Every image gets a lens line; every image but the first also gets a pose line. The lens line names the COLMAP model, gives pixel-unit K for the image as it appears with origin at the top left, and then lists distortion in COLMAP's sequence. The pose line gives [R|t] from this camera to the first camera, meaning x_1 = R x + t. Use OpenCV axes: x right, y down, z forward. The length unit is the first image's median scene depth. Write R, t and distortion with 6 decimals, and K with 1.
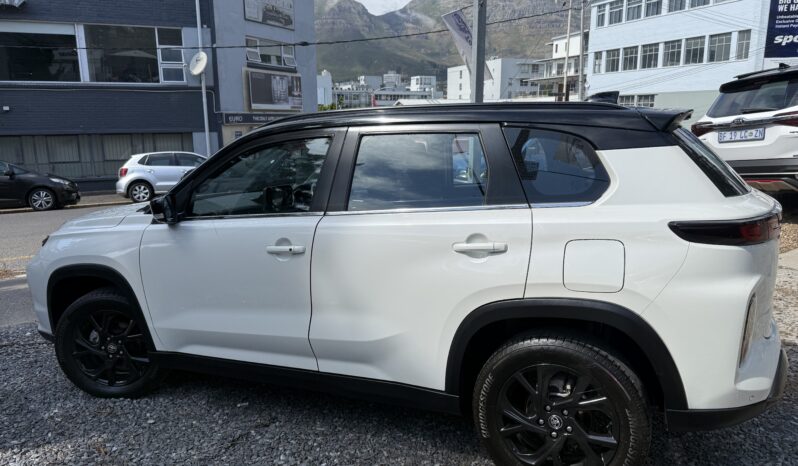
lens RADIAL K [[539.7, 0, 386.6], [0, 539.7, 247.3], [0, 0, 1]] dist [-0.002089, -0.036205]
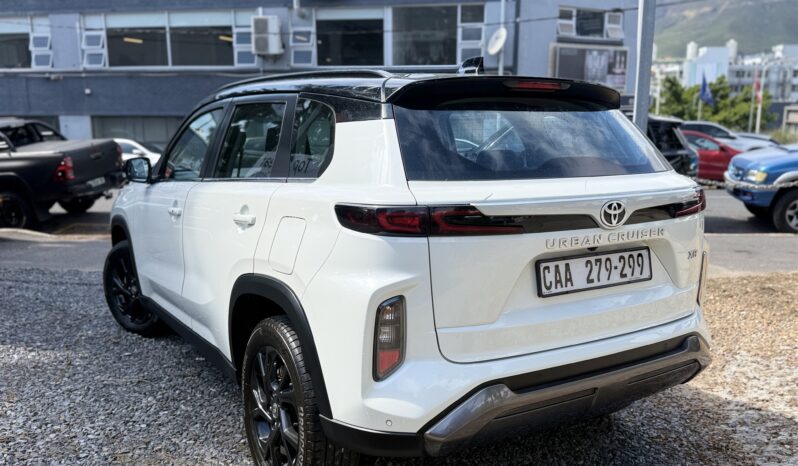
lens RADIAL K [[636.6, 0, 400.2], [0, 636.6, 235.6], [0, 0, 1]] dist [0.102580, -0.197476]
pose [[0.847100, 0.104736, -0.521011, 0.108088], [-0.120767, 0.992676, 0.003200, -0.000892], [0.517530, 0.060210, 0.853544, 0.013283]]
